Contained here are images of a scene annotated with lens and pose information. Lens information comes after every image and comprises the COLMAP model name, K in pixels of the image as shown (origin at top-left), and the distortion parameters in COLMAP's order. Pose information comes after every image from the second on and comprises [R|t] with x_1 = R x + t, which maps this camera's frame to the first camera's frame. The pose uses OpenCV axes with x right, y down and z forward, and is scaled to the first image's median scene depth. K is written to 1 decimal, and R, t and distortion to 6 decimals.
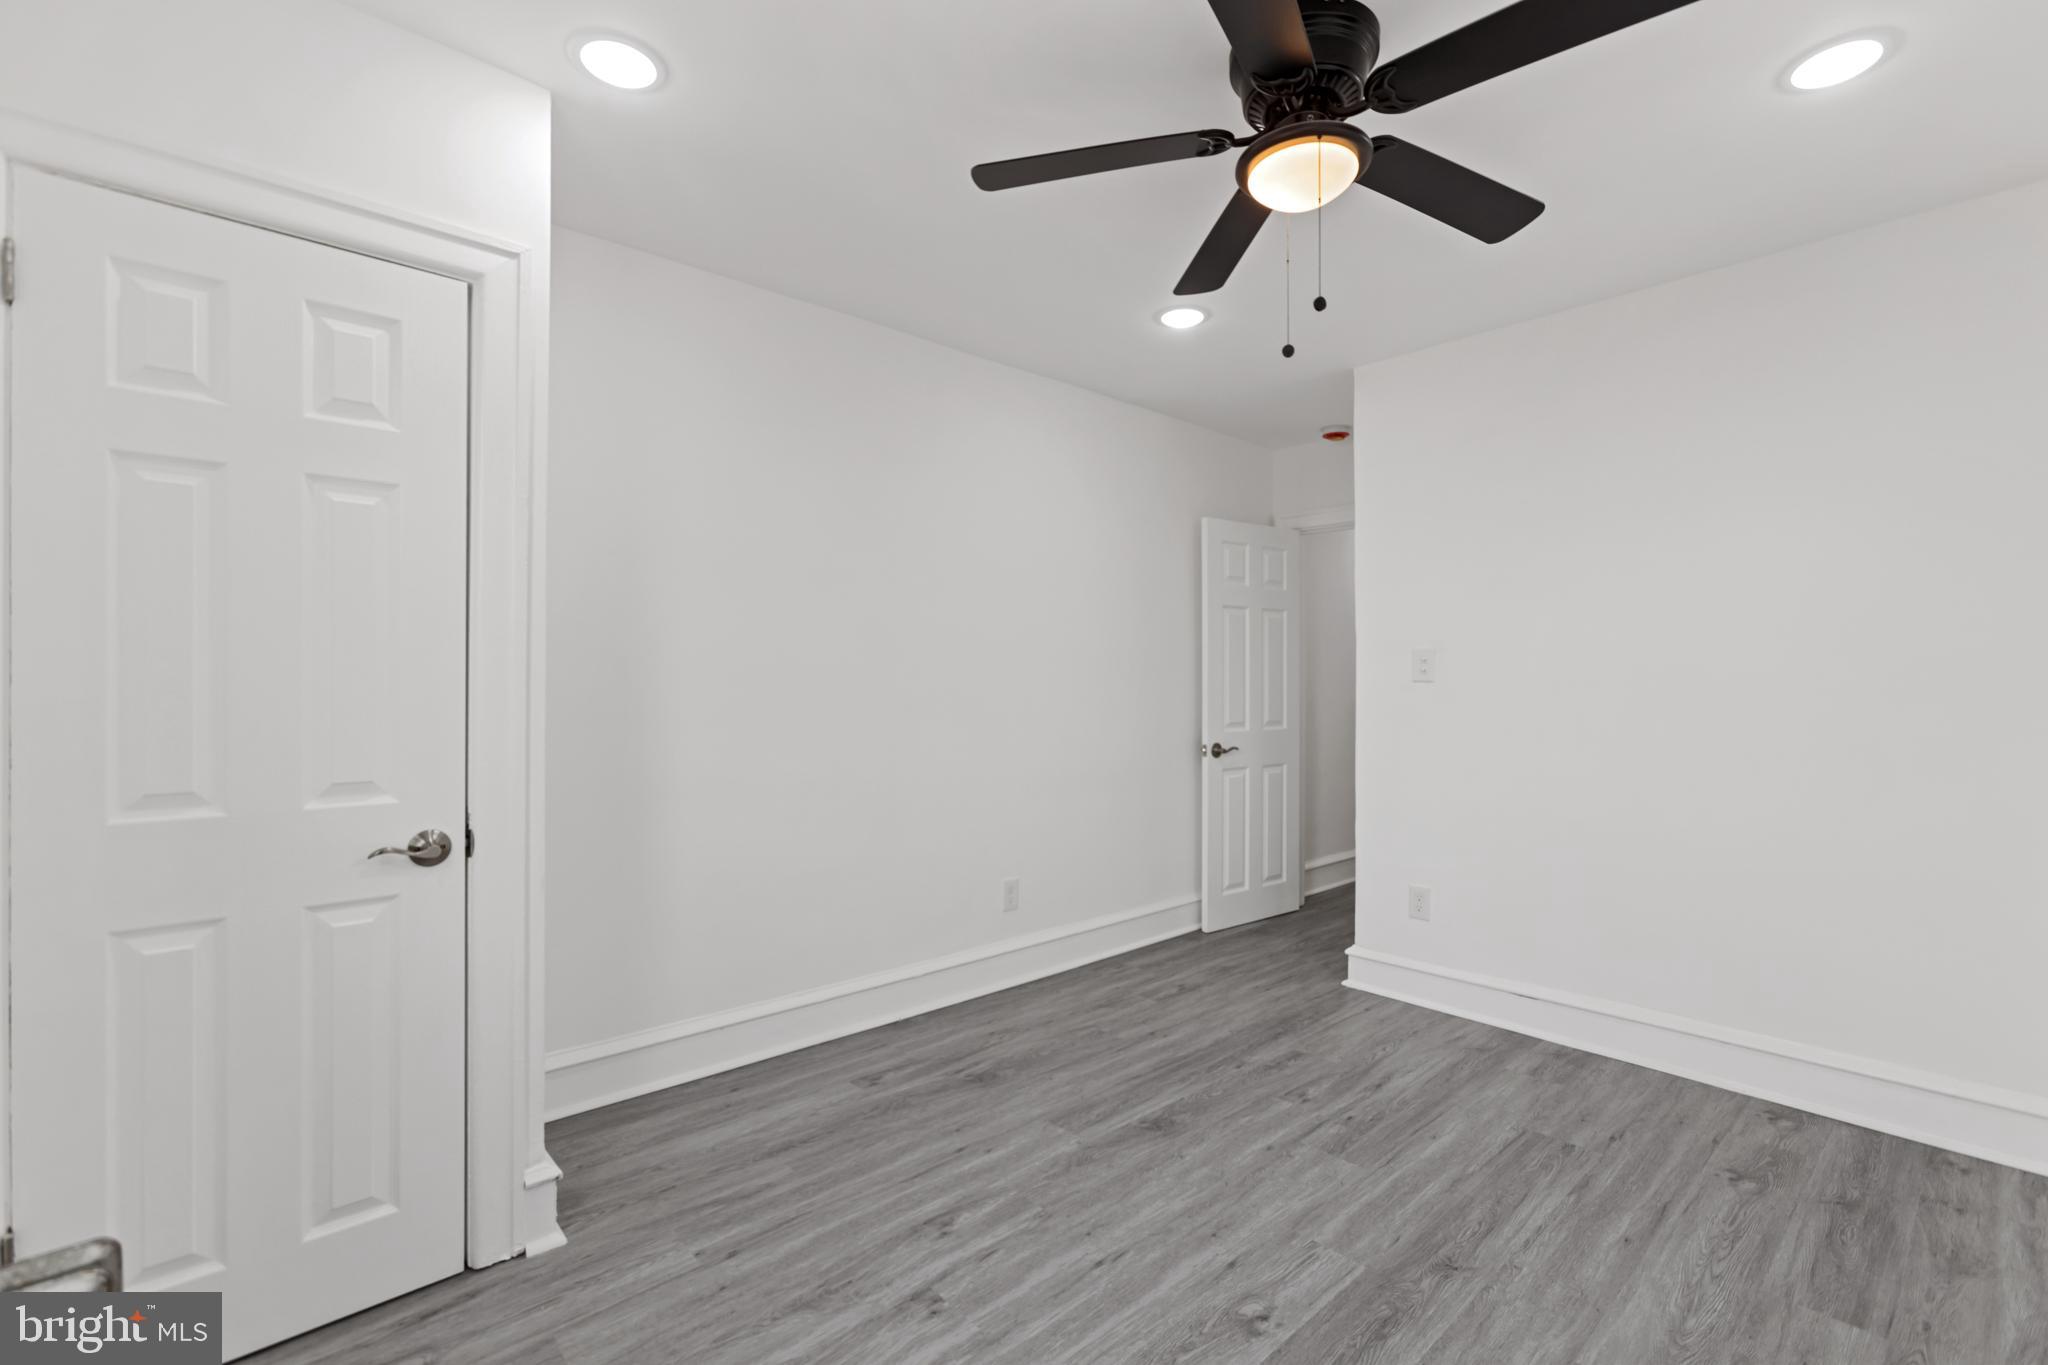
lens RADIAL K [[912.8, 0, 1023.2], [0, 912.8, 680.7], [0, 0, 1]] dist [0.003335, 0.000154]
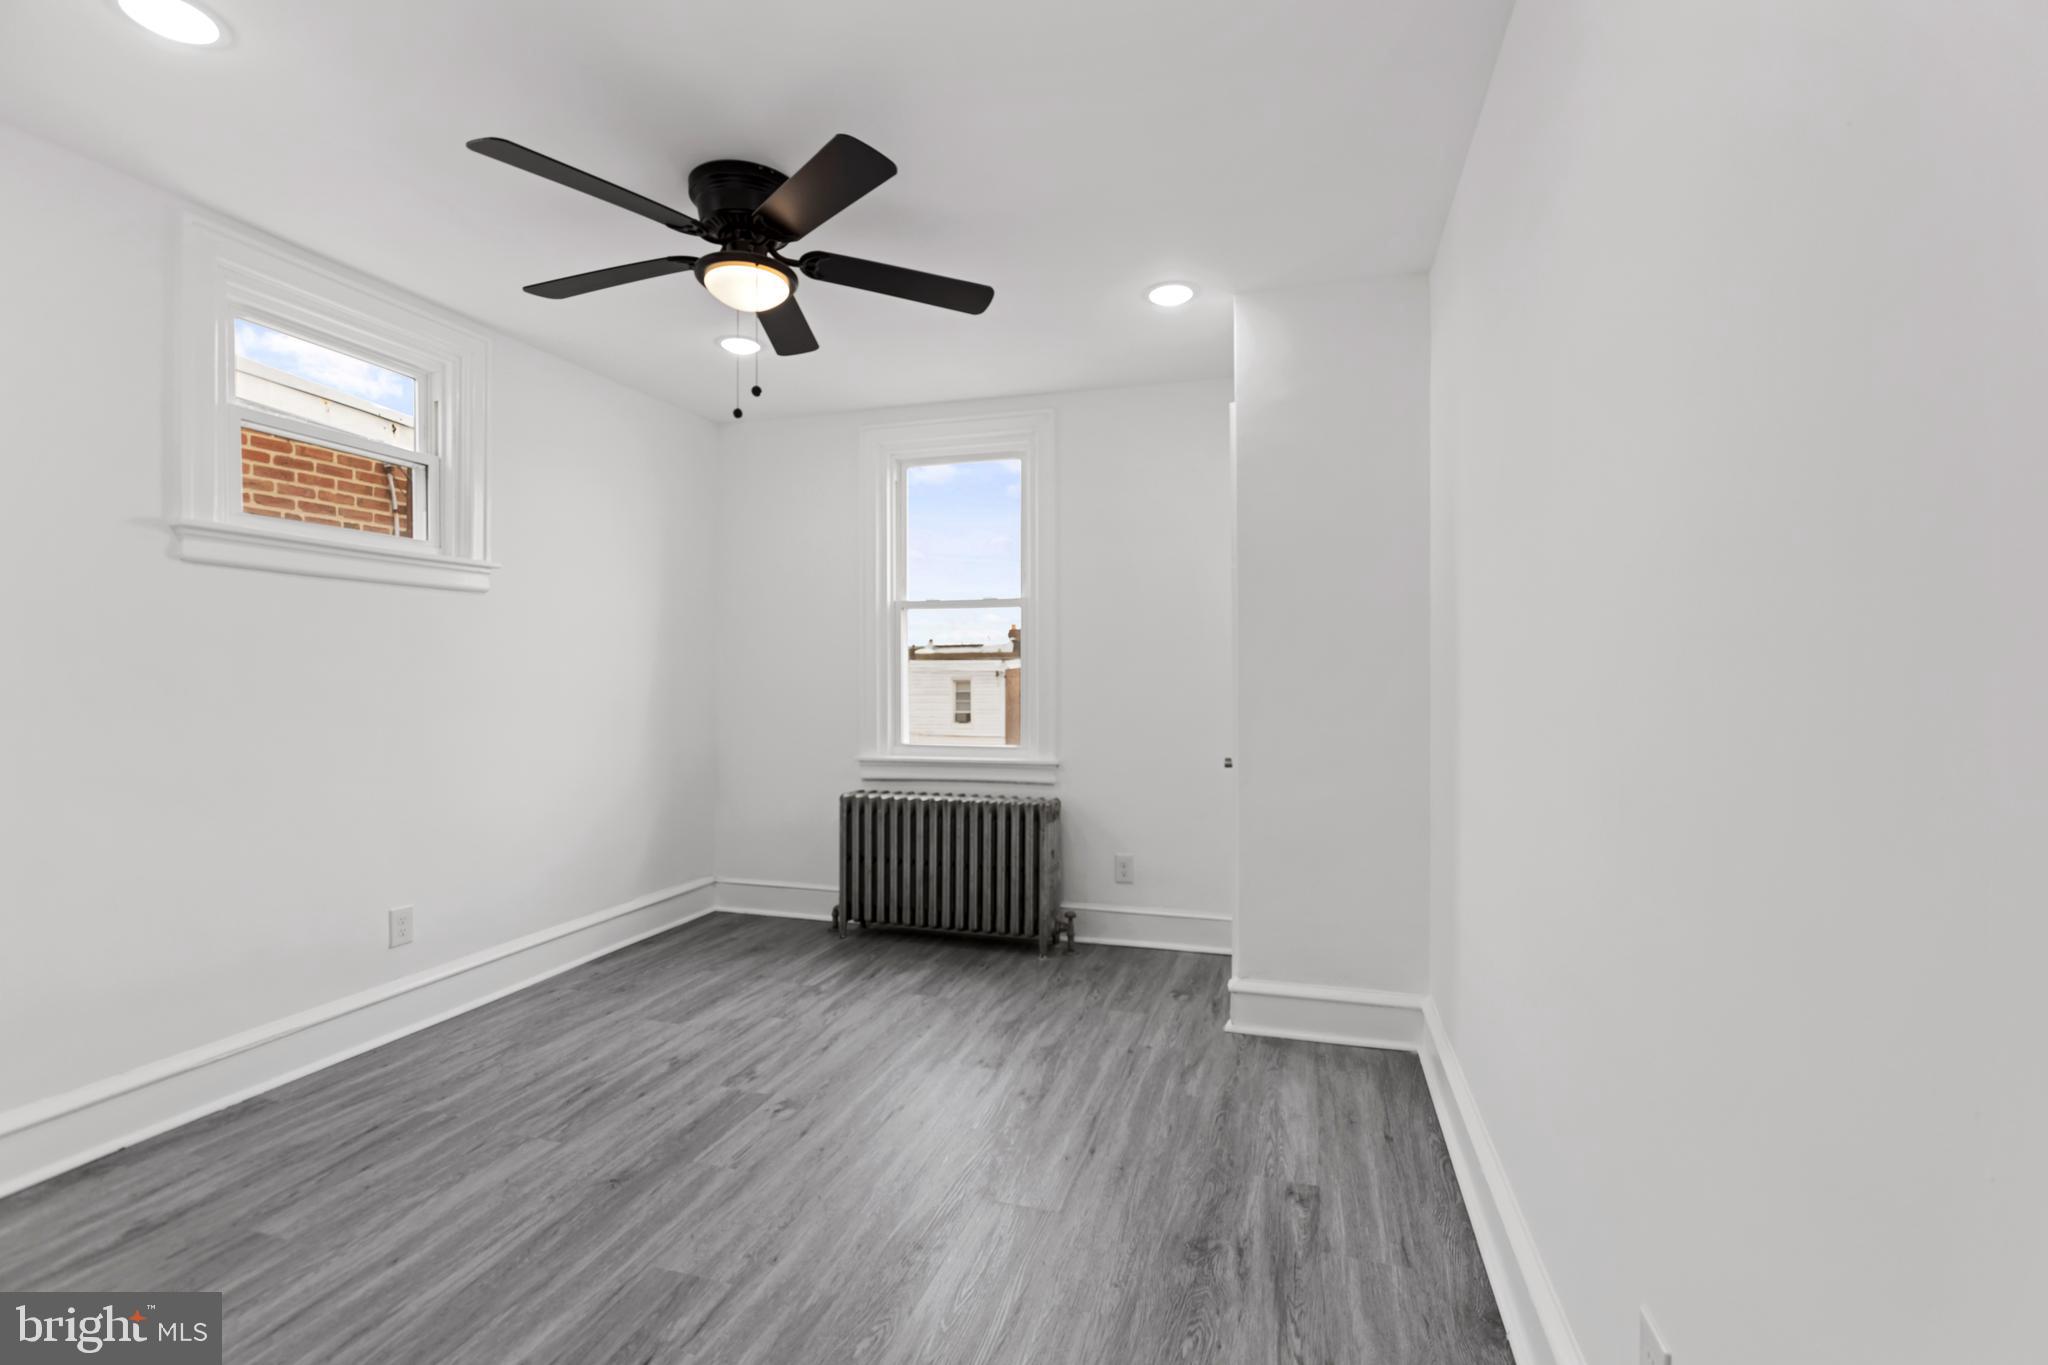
lens RADIAL K [[912.8, 0, 1023.2], [0, 912.8, 682.3], [0, 0, 1]] dist [0.003335, 0.000154]
pose [[-0.861297, 0.002933, -0.508093, 0.520968], [0.002097, 0.999995, 0.002219, 0.013429], [0.508097, 0.000846, -0.861299, 1.925156]]
